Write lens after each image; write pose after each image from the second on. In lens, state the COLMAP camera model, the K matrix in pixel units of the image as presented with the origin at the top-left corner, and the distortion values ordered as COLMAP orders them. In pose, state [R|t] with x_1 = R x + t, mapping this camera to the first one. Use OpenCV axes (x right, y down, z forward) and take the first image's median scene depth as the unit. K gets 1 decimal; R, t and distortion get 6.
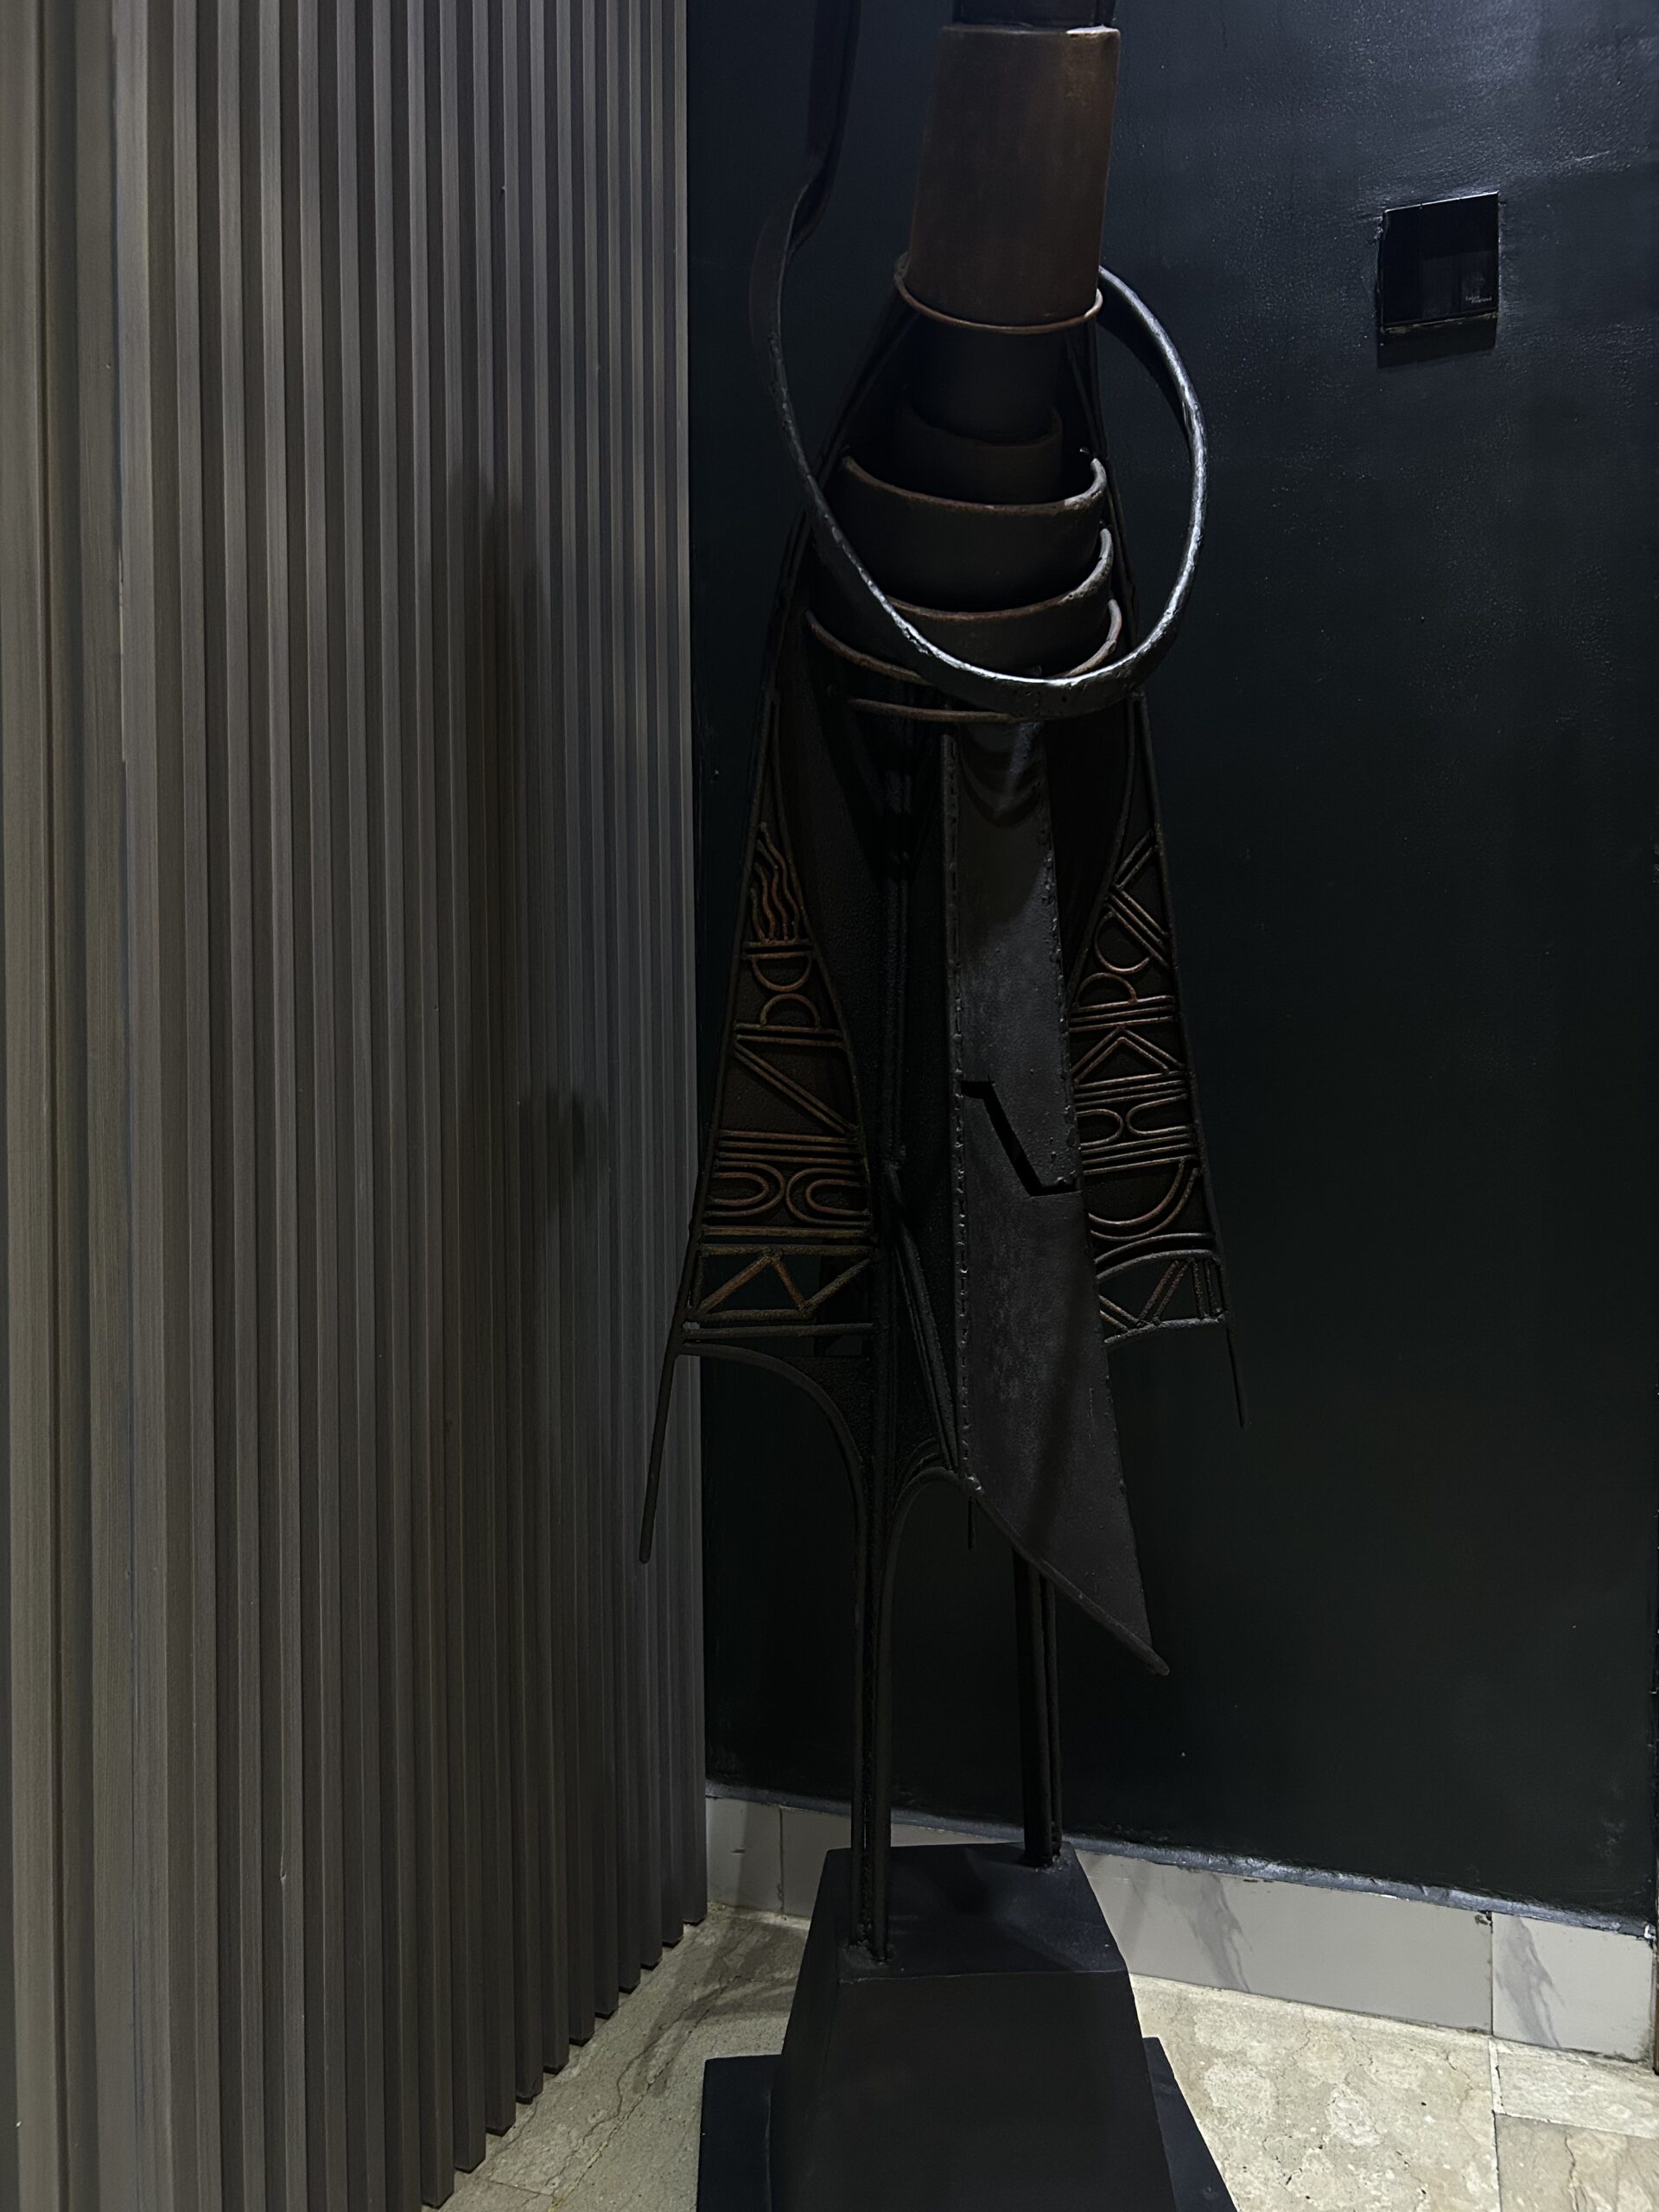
lens RADIAL K [[1652.0, 0, 828.2], [0, 1652.0, 1146.3], [0, 0, 1]] dist [0.060885, -0.074912]
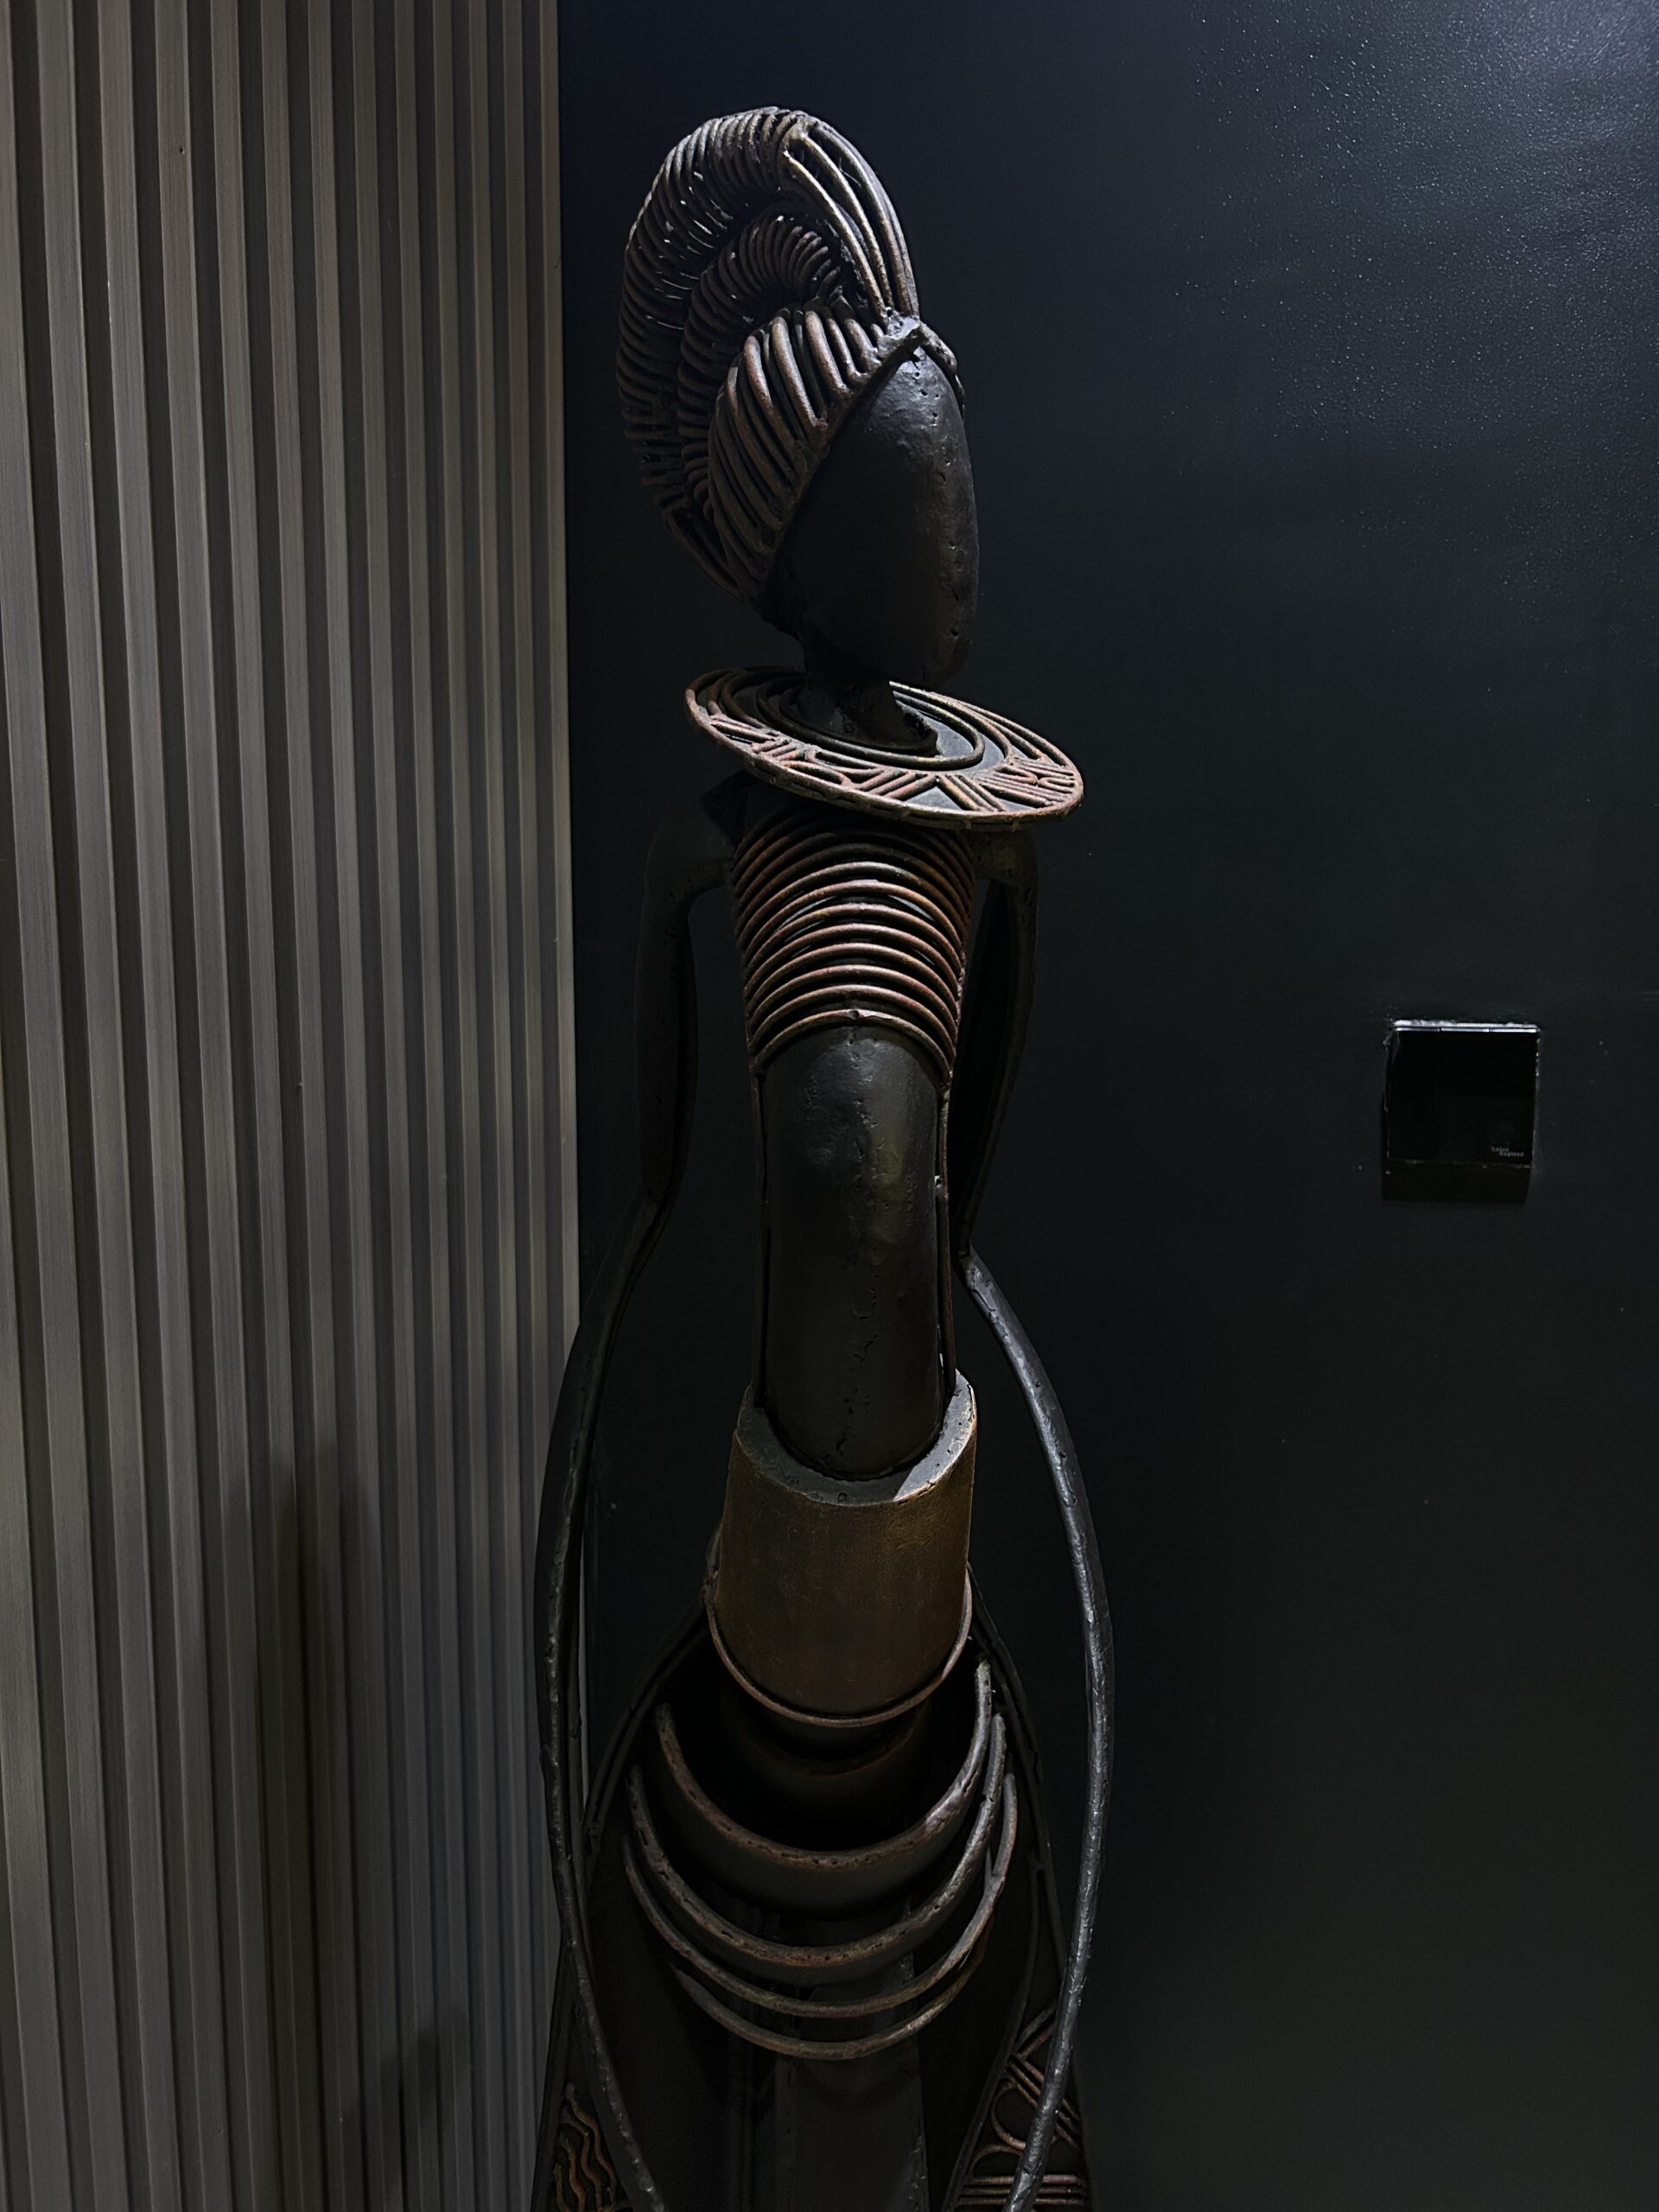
lens RADIAL K [[1652.0, 0, 828.2], [0, 1652.0, 1146.3], [0, 0, 1]] dist [0.060885, -0.074912]
pose [[0.999029, 0.010429, -0.042802, 0.099901], [-0.005932, 0.994573, 0.103876, -0.624939], [0.043653, -0.103521, 0.993669, 0.195349]]
